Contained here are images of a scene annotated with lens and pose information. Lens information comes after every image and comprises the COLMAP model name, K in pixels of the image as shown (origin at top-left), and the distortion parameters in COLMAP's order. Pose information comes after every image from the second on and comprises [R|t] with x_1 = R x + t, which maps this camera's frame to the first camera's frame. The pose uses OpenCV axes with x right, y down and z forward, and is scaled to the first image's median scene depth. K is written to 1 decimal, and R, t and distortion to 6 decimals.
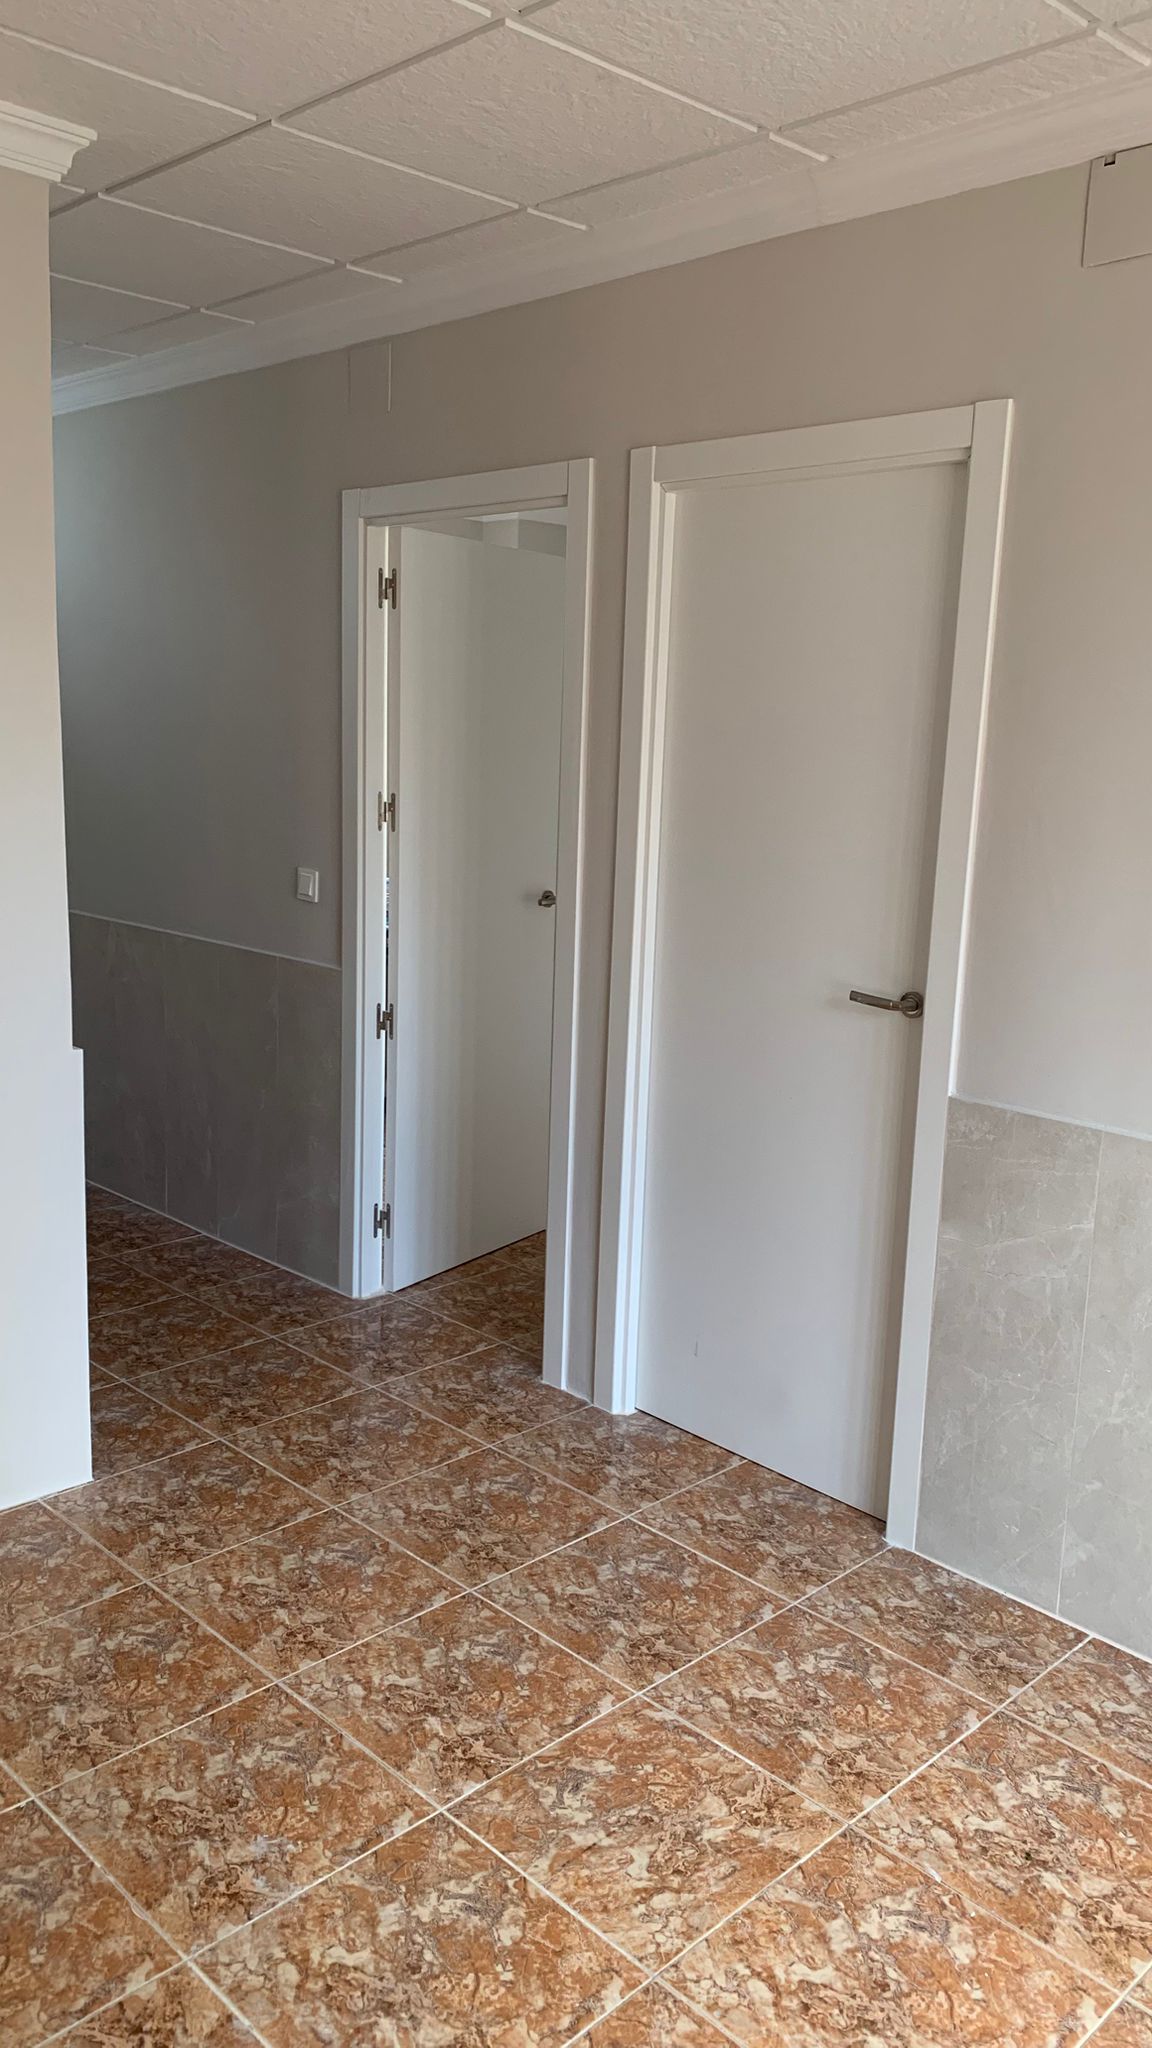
lens RADIAL K [[1524.0, 0, 588.4], [0, 1524.0, 1027.1], [0, 0, 1]] dist [0.011496, -0.010273]
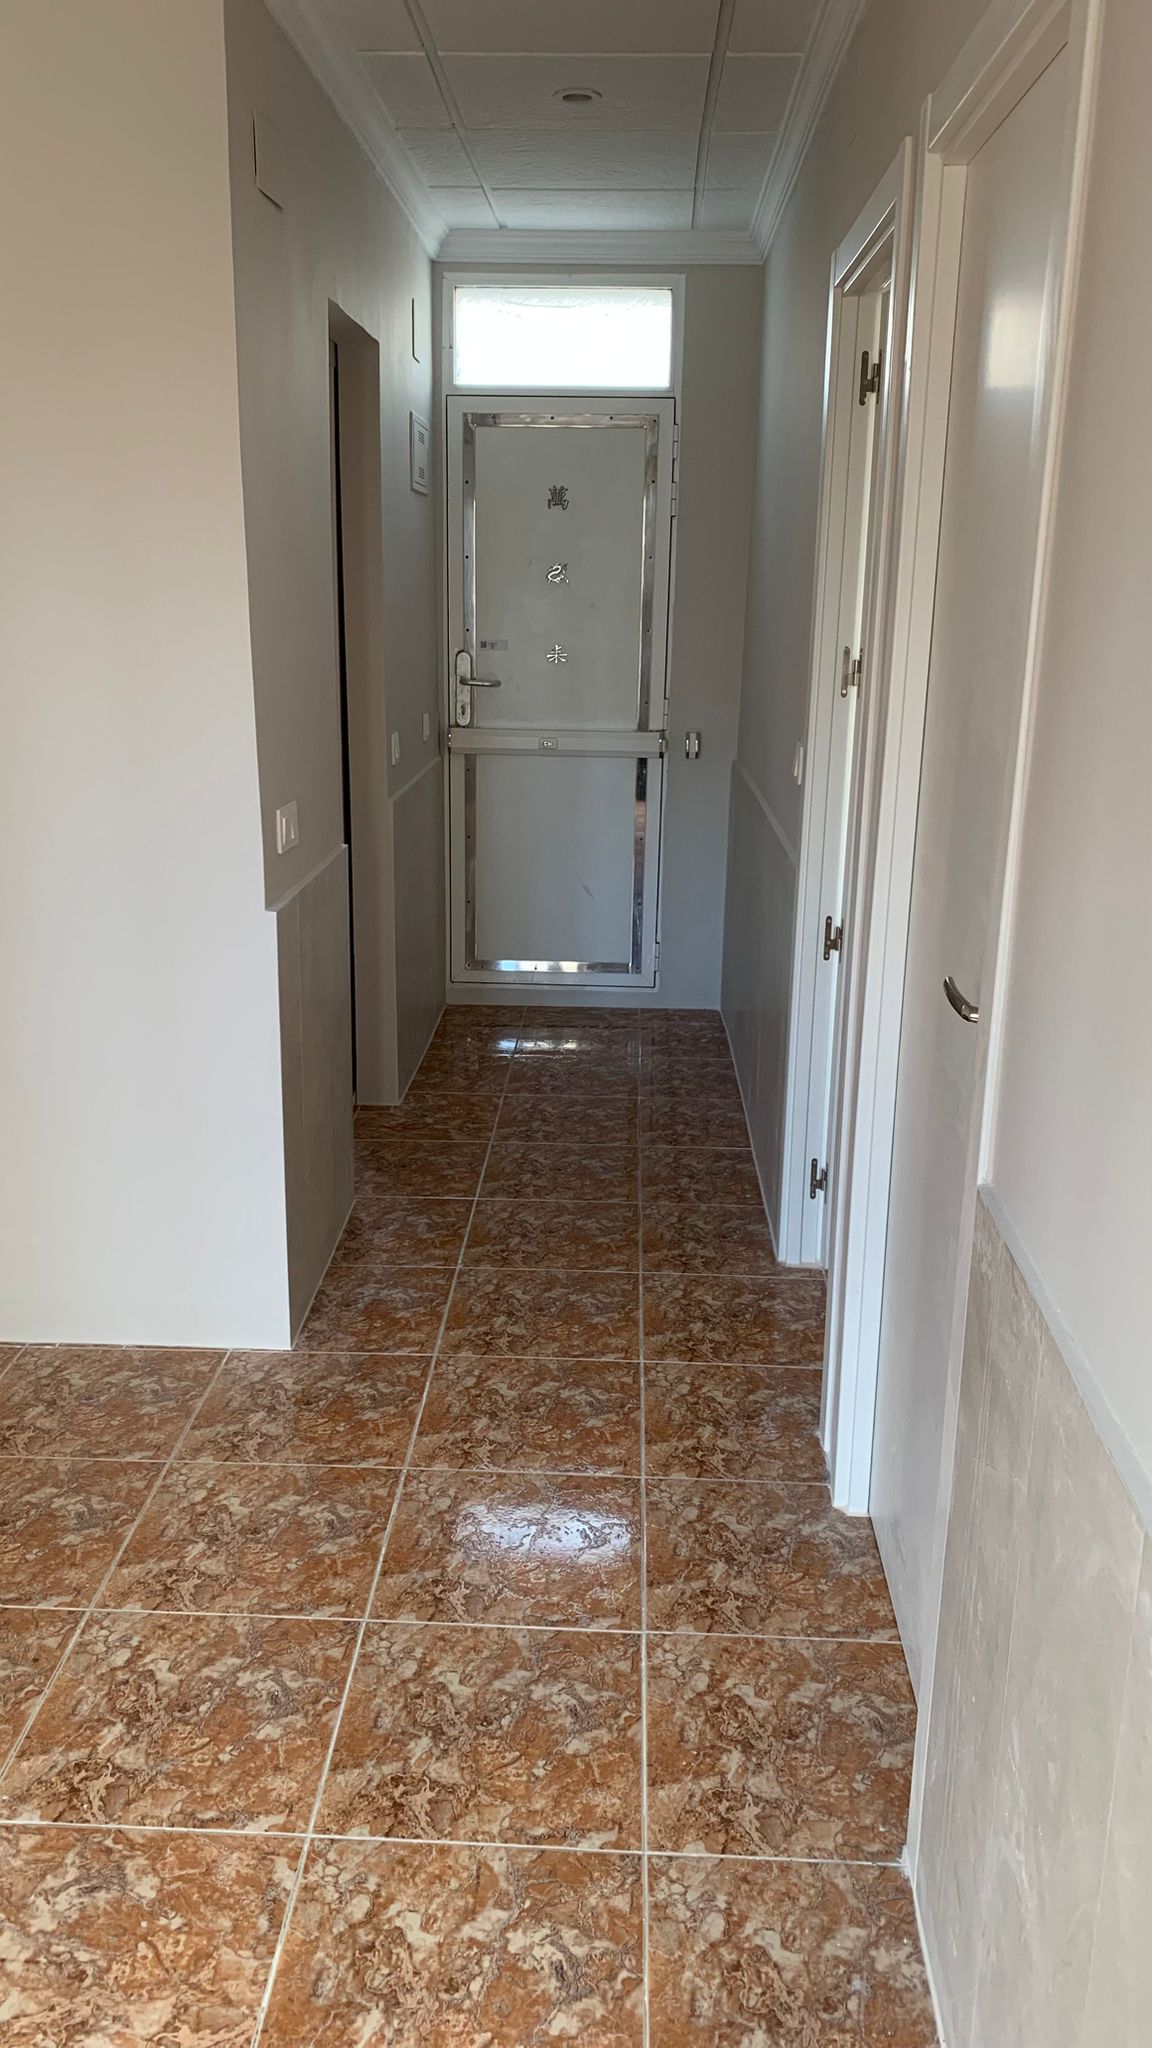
lens RADIAL K [[1524.0, 0, 525.7], [0, 1524.0, 1036.6], [0, 0, 1]] dist [0.011496, -0.010273]
pose [[0.691914, 0.197049, -0.694569, 0.282420], [-0.133345, 0.980362, 0.145293, -0.045398], [0.709559, -0.007913, 0.704602, 0.263043]]
